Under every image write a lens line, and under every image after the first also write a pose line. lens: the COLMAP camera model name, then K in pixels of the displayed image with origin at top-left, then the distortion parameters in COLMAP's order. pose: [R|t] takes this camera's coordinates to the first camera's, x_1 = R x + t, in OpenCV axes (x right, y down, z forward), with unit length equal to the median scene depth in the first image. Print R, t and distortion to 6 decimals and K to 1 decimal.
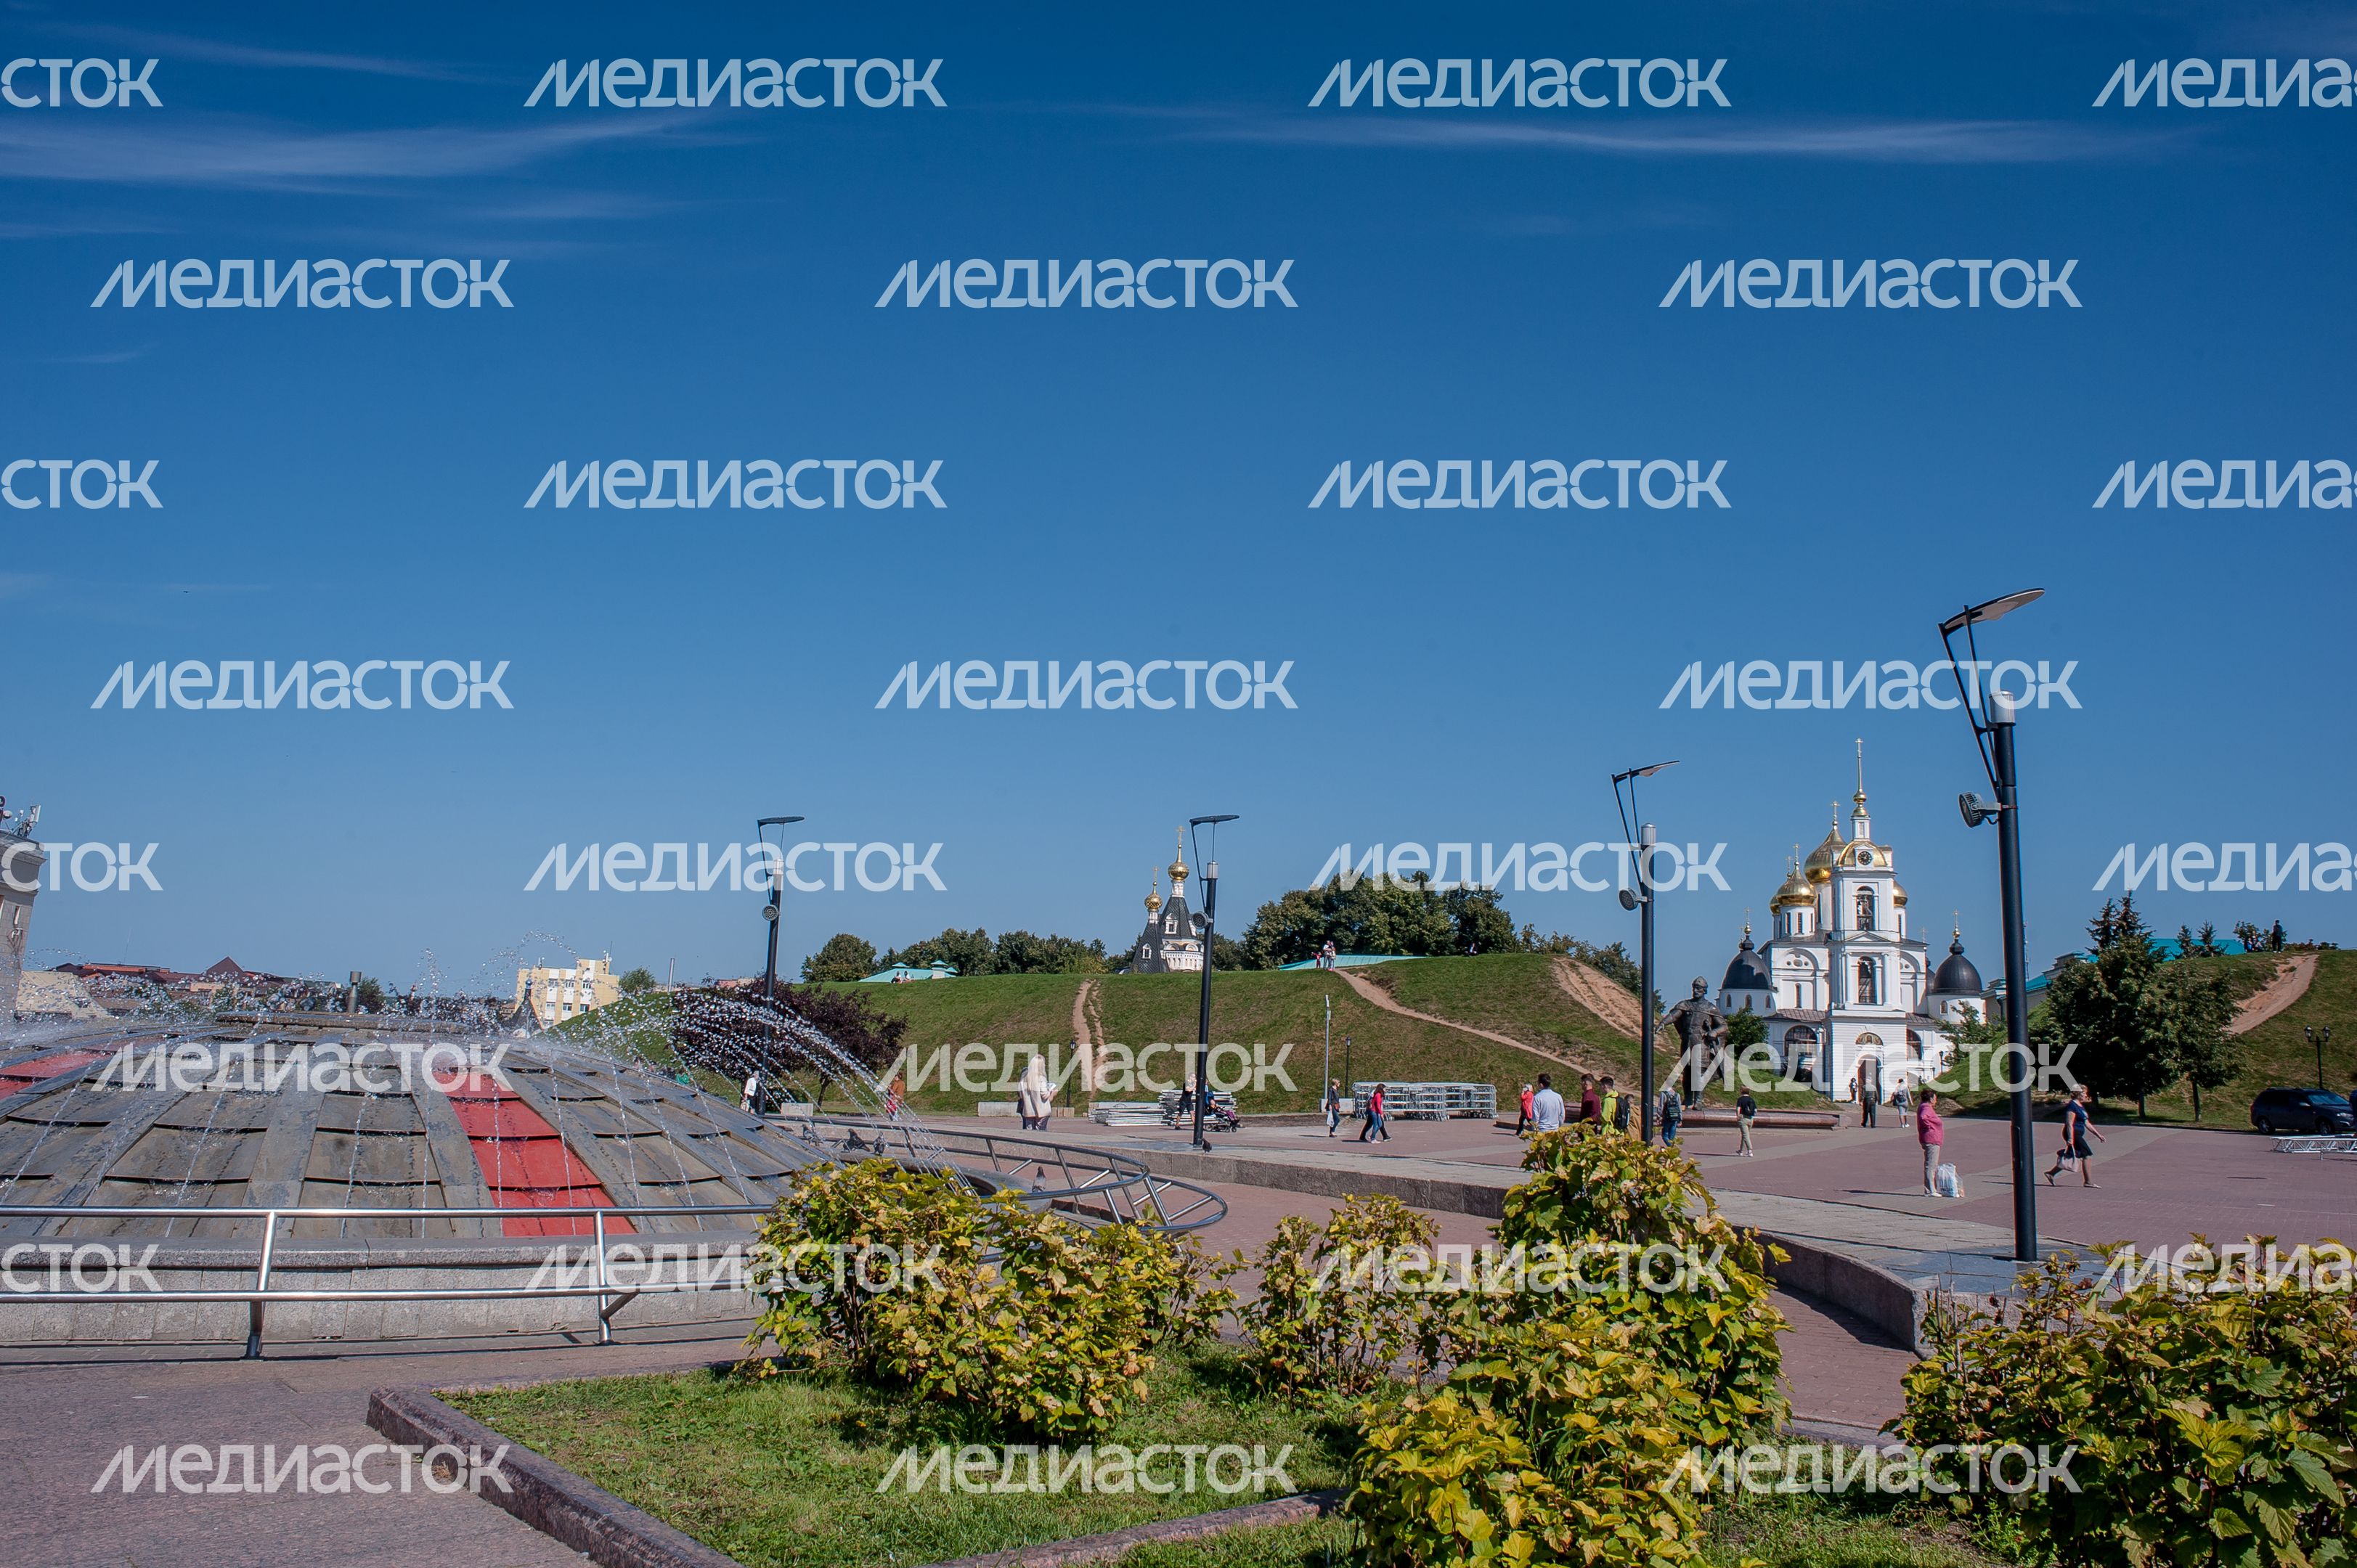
lens RADIAL K [[1634.9, 0, 1186.2], [0, 1634.9, 774.8], [0, 0, 1]] dist [-0.088737, 0.076319]
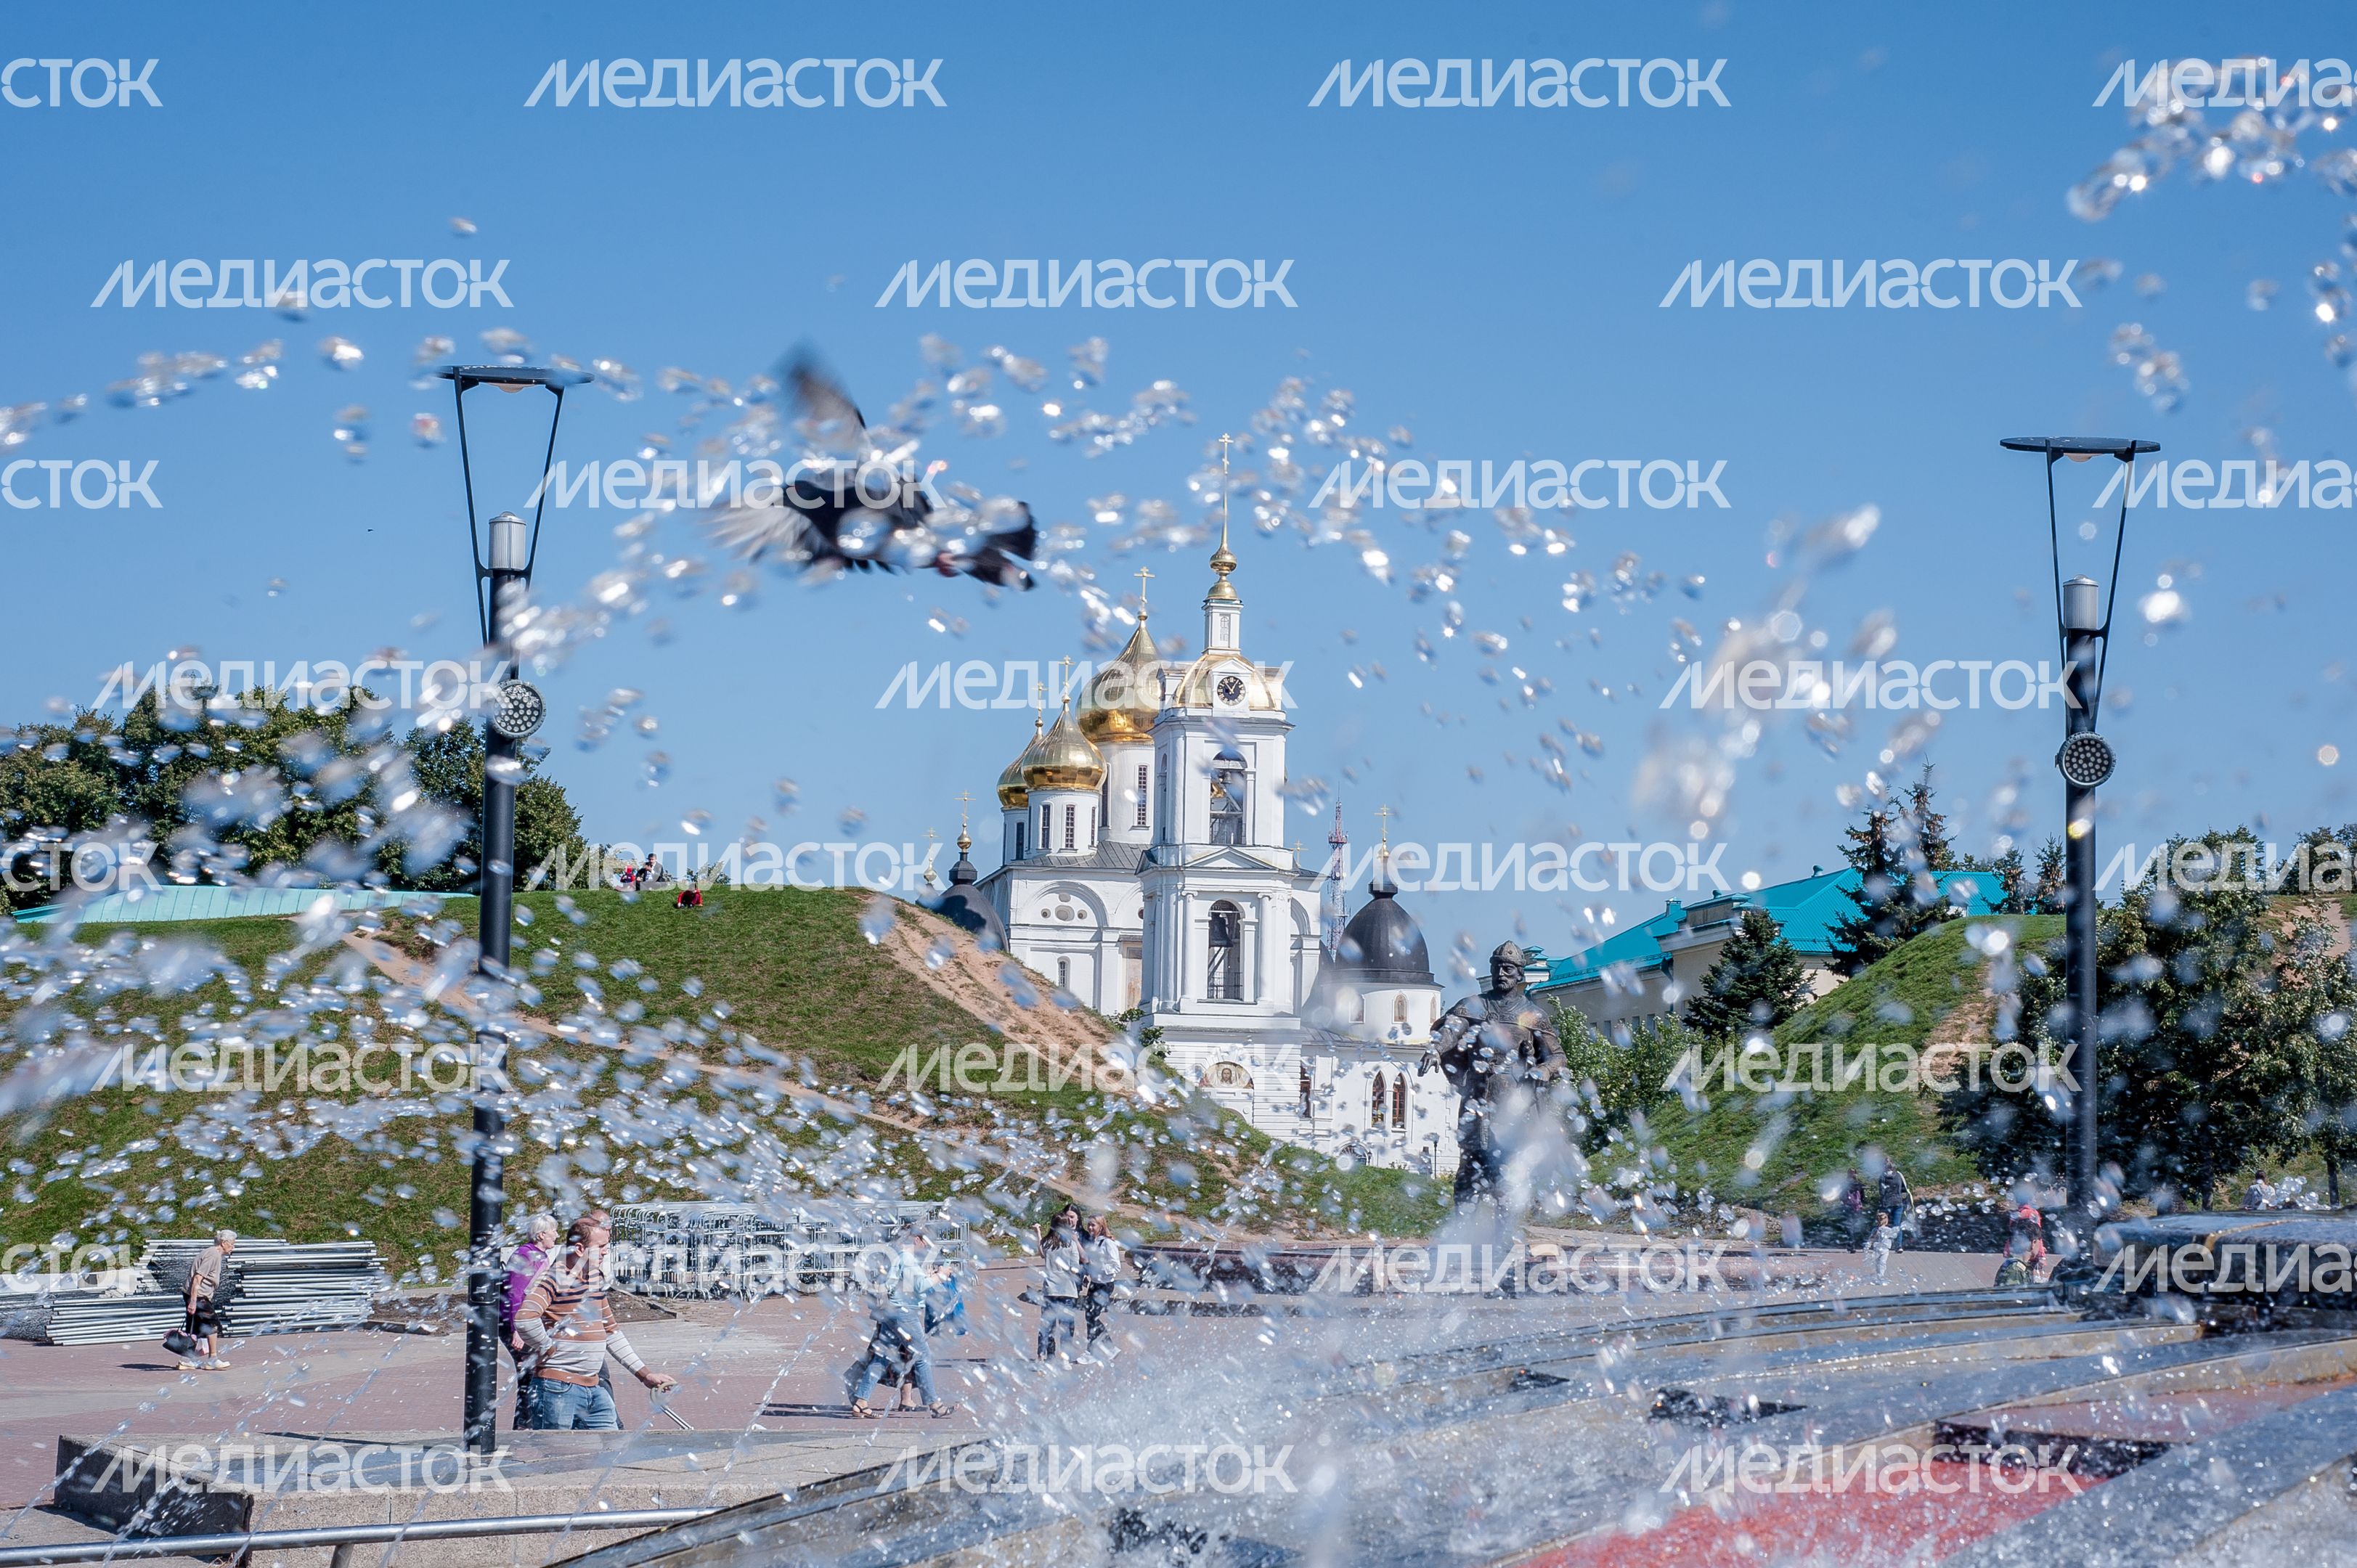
lens RADIAL K [[3662.2, 0, 1178.5], [0, 3662.2, 784.0], [0, 0, 1]] dist [-0.008124, -0.054605]
pose [[0.902252, 0.018486, 0.430812, -0.050399], [-0.053375, 0.996185, 0.069036, 0.006152], [-0.427892, -0.085282, 0.899797, 0.049503]]
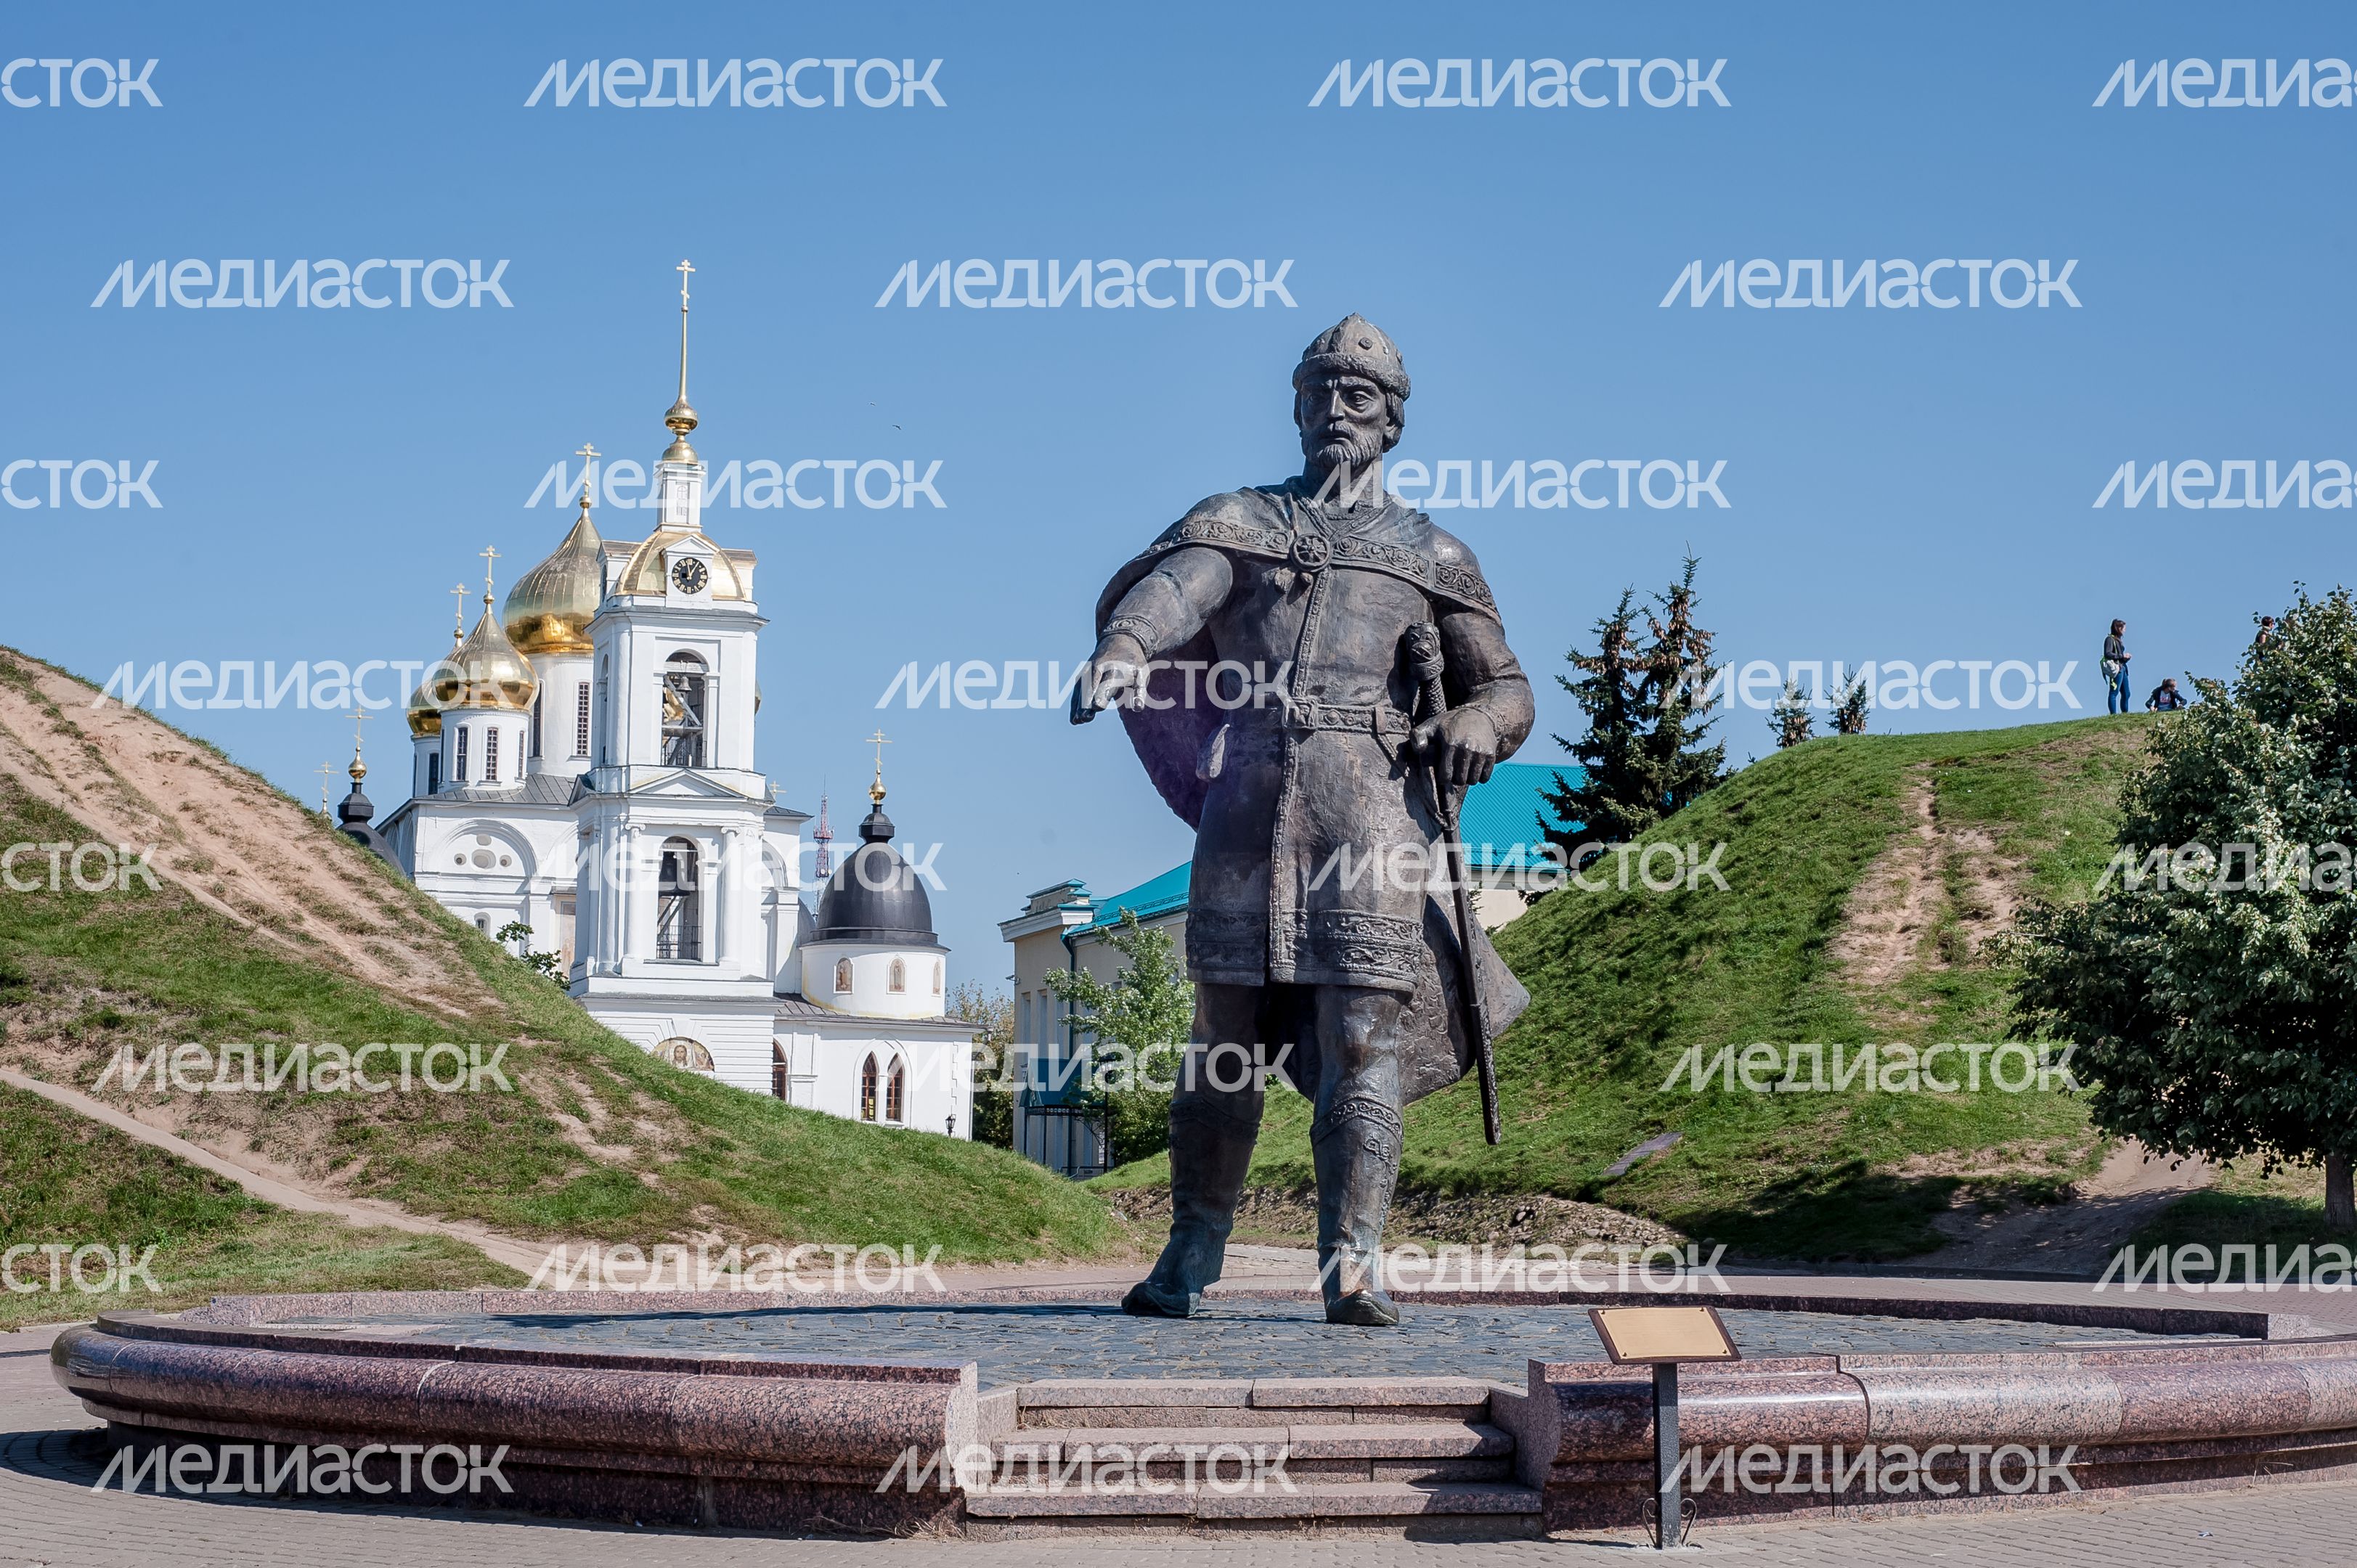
lens RADIAL K [[3727.5, 0, 1178.5], [0, 3727.5, 784.0], [0, 0, 1]] dist [-0.028343, 0.041210]
pose [[0.834076, 0.024840, 0.551091, 0.039560], [-0.068573, 0.995906, 0.058896, 0.041521], [-0.547372, -0.086913, 0.832364, 0.214161]]
